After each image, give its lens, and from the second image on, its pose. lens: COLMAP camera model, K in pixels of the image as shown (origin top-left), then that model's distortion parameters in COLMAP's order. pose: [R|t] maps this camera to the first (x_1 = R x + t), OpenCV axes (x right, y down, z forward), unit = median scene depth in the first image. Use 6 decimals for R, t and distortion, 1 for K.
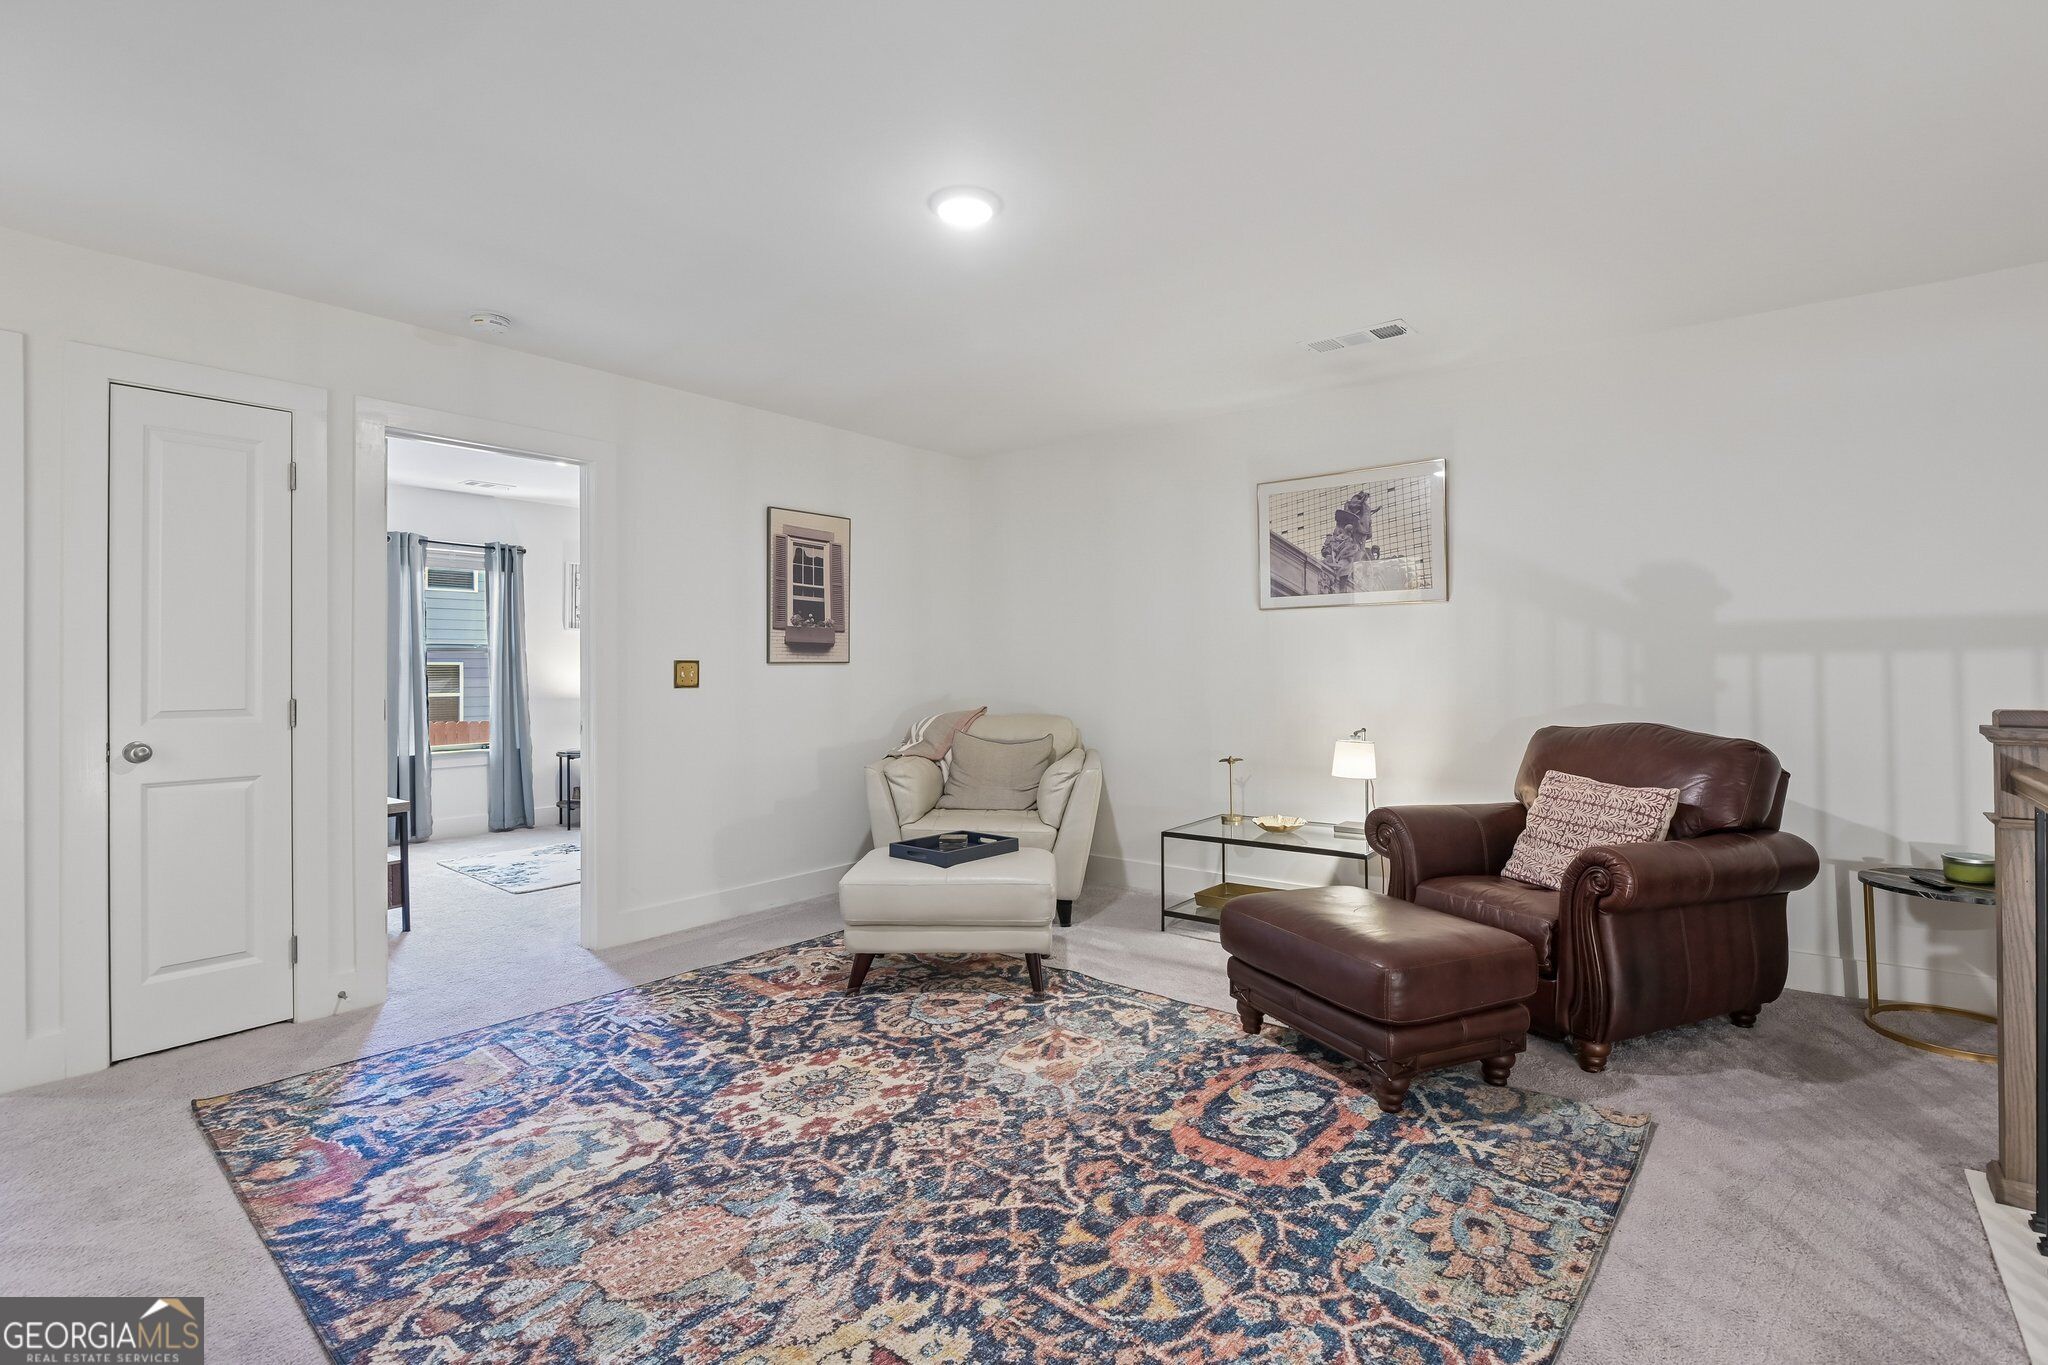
lens RADIAL K [[935.7, 0, 1023.2], [0, 935.7, 671.1], [0, 0, 1]] dist [-0.003074, -0.000742]
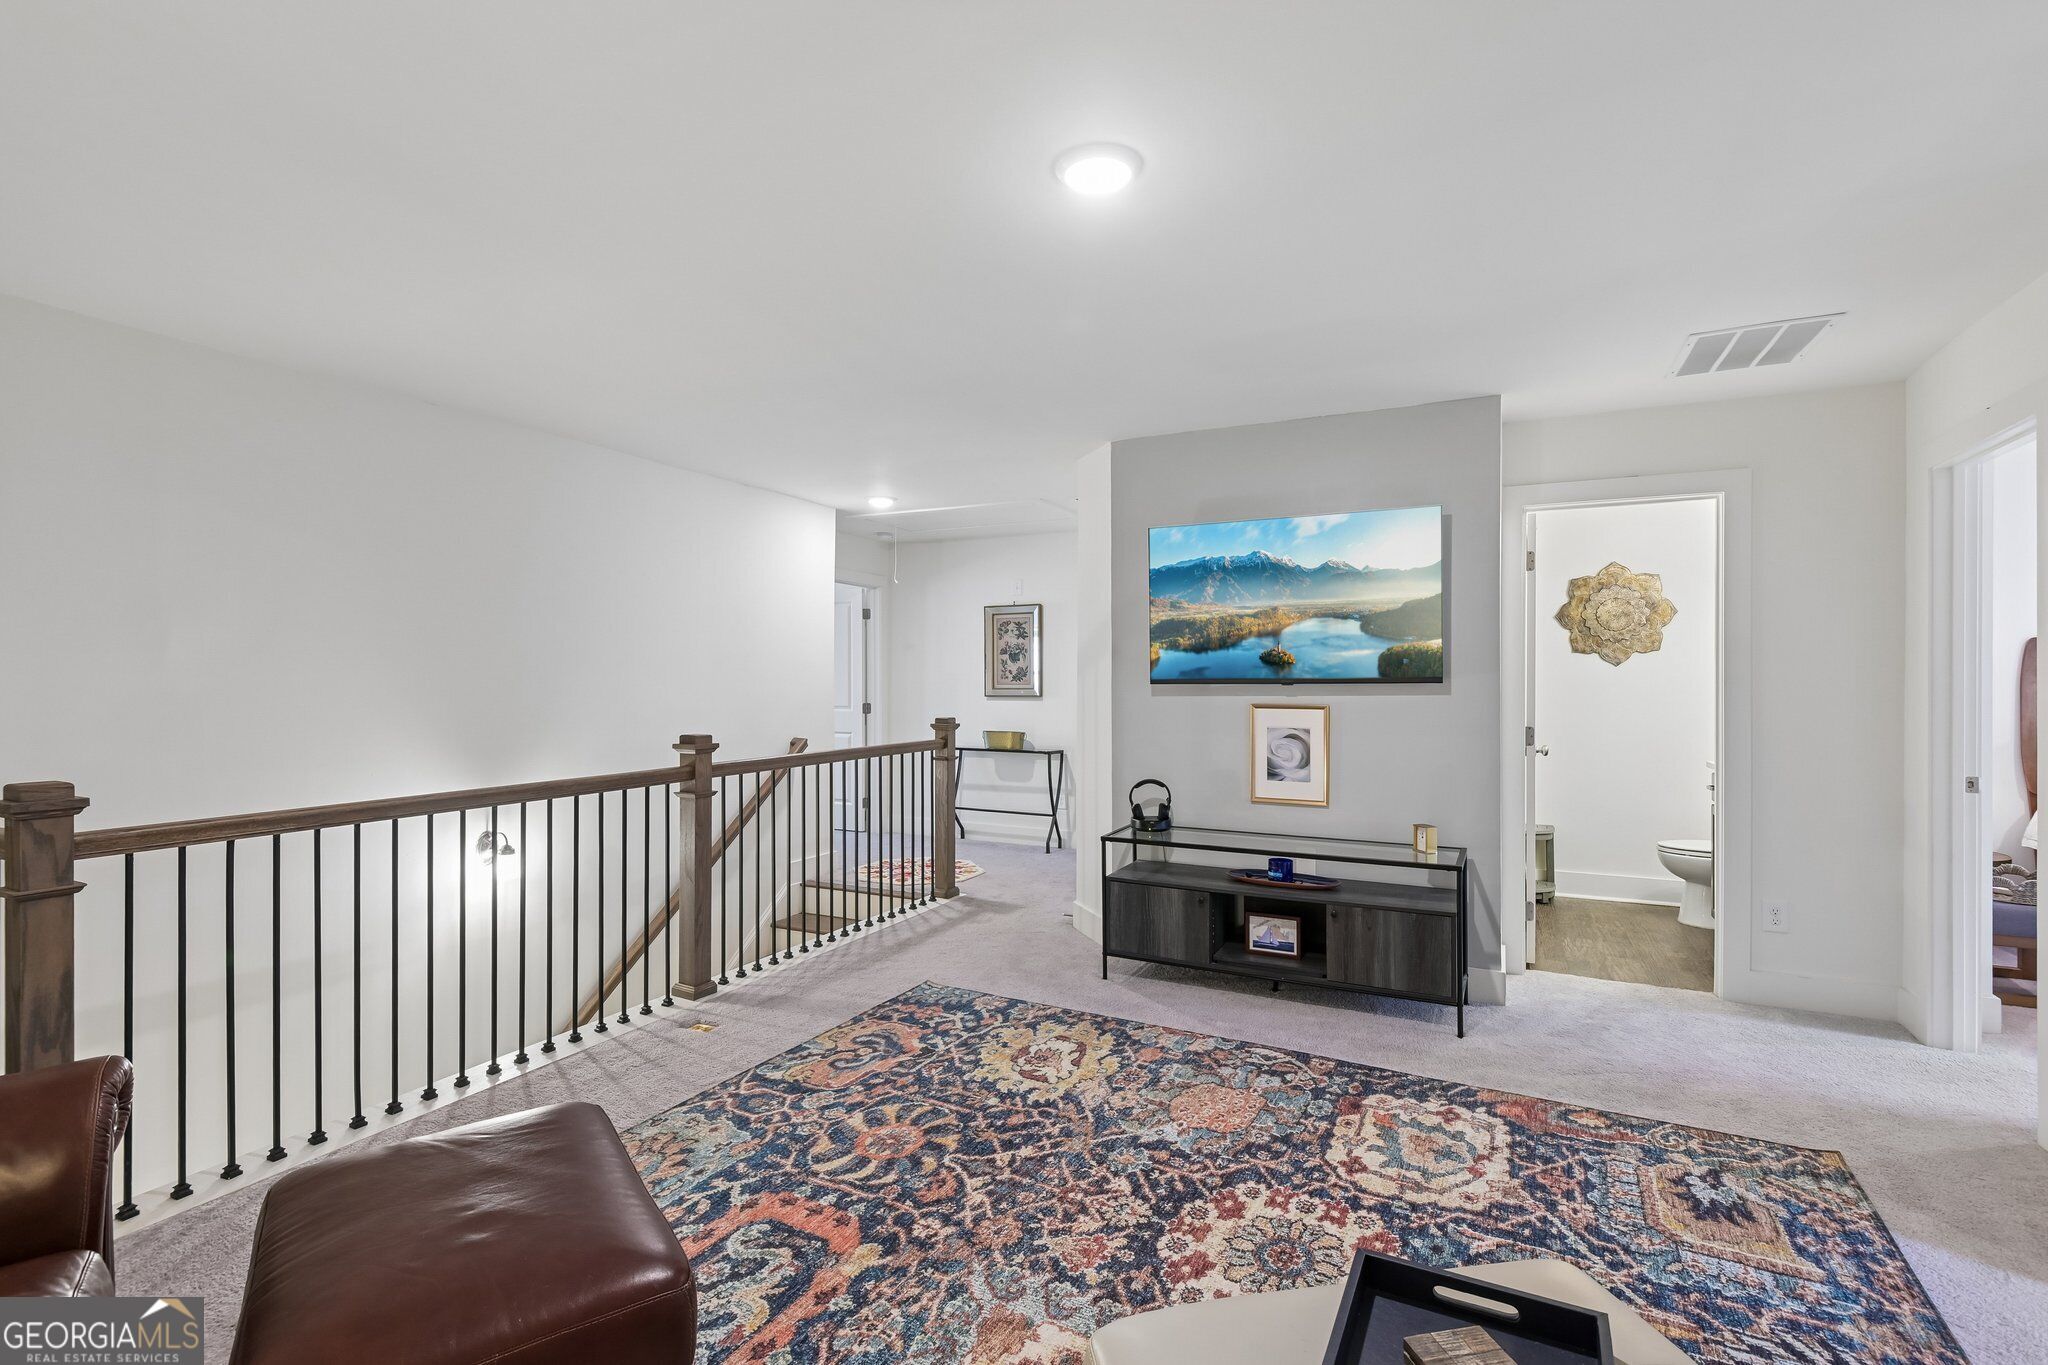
lens RADIAL K [[935.7, 0, 1024.7], [0, 935.7, 676.5], [0, 0, 1]] dist [-0.003074, -0.000742]
pose [[-0.976988, 0.004607, -0.213245, 0.213237], [0.003907, 0.999986, 0.003701, -0.071053], [0.213259, 0.002783, -0.976992, 2.136351]]
